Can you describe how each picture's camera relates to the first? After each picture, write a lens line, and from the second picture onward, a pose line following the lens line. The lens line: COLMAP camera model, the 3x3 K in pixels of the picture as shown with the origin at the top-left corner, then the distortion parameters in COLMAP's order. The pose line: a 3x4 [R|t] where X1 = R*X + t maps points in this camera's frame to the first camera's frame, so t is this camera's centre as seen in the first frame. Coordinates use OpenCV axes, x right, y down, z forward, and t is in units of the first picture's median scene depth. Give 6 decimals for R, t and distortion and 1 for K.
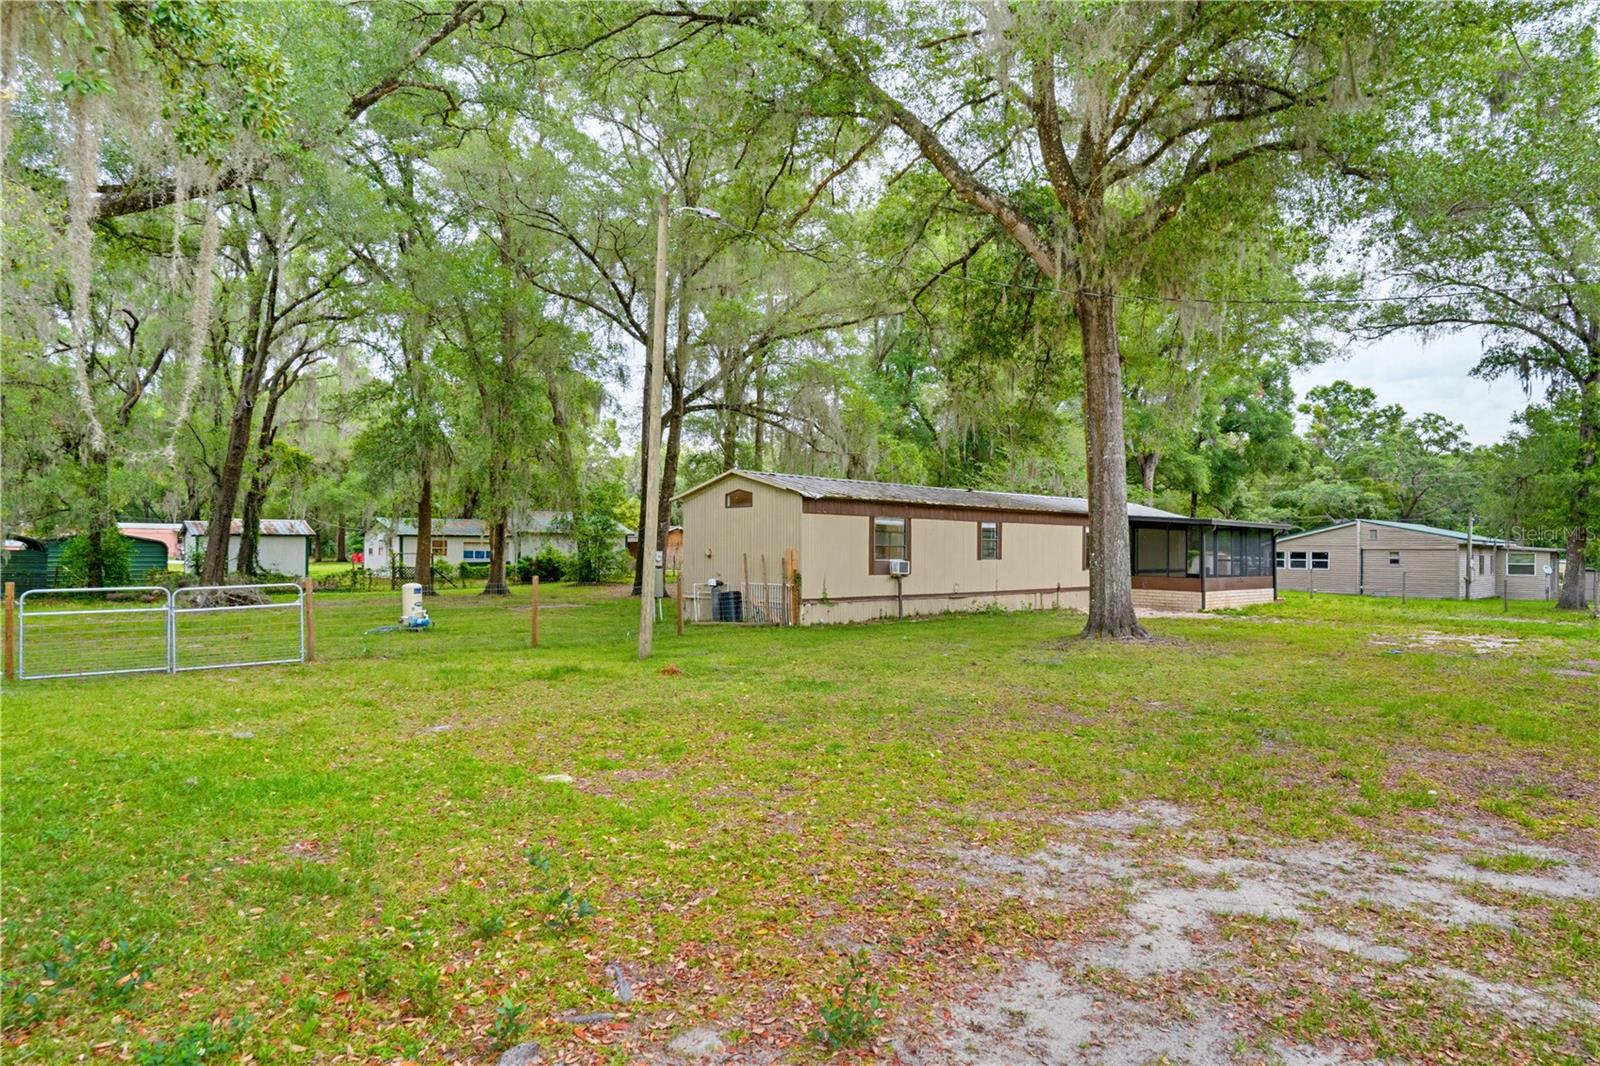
lens RADIAL K [[928.4, 0, 766.9], [0, 928.4, 535.3], [0, 0, 1]] dist [0.000441, 0.000504]
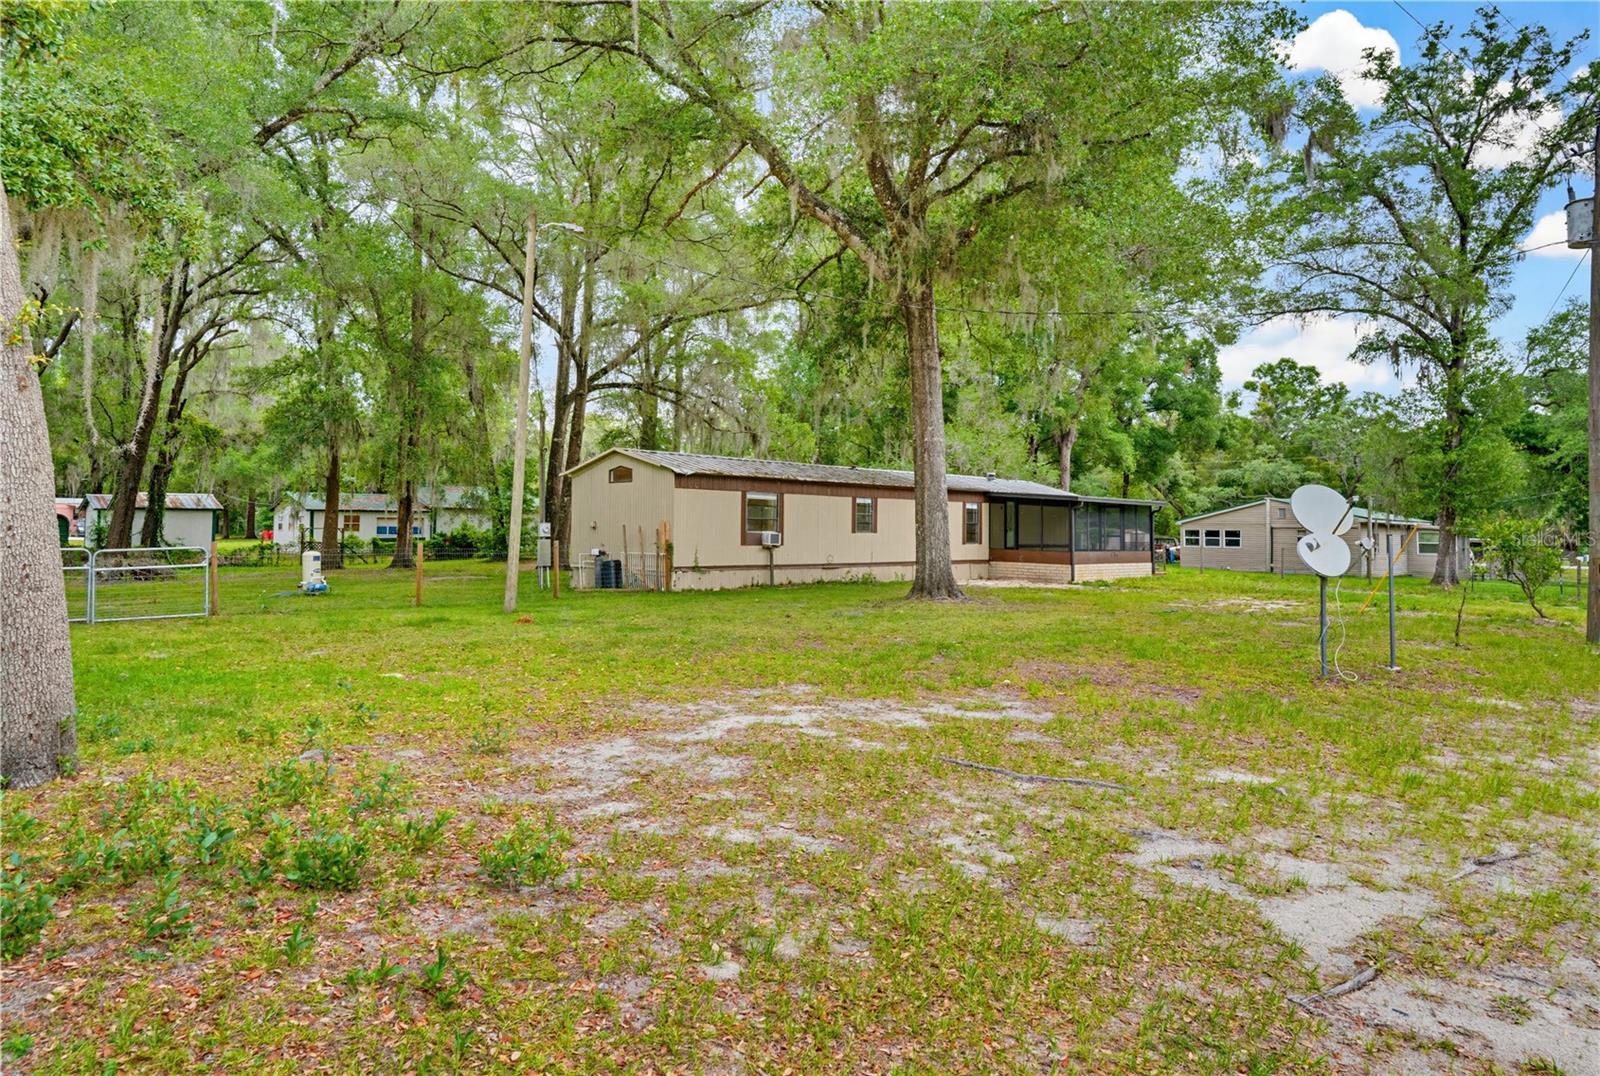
lens RADIAL K [[1003.0, 0, 751.7], [0, 1003.0, 475.1], [0, 0, 1]] dist [0.000144, 0.000055]
pose [[0.999493, 0.005246, 0.031406, 0.054747], [-0.004014, 0.999225, -0.039157, 0.004119], [-0.031587, 0.039011, 0.998739, -0.109255]]
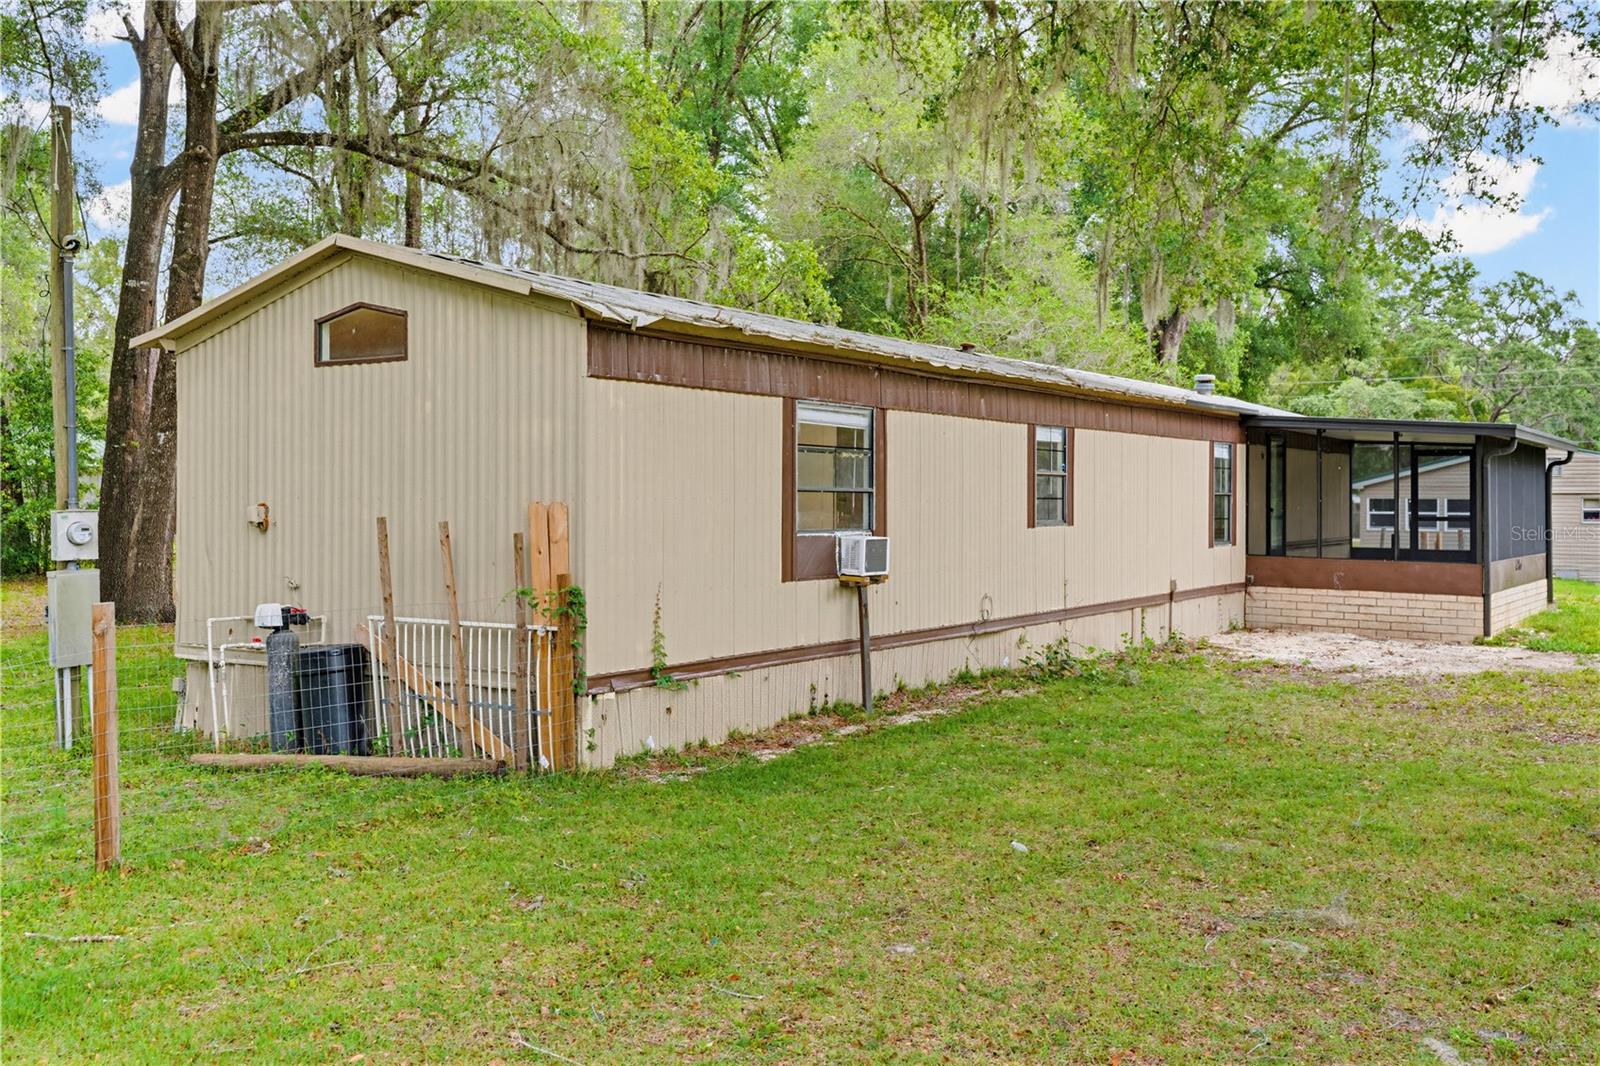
lens RADIAL K [[1497.2, 0, 721.6], [0, 1497.2, 507.1], [0, 0, 1]] dist [-0.001778, -0.000049]
pose [[0.980328, -0.006147, 0.197281, -0.007167], [0.001780, 0.999750, 0.022307, 0.003620], [-0.197368, -0.021517, 0.980093, 0.321292]]
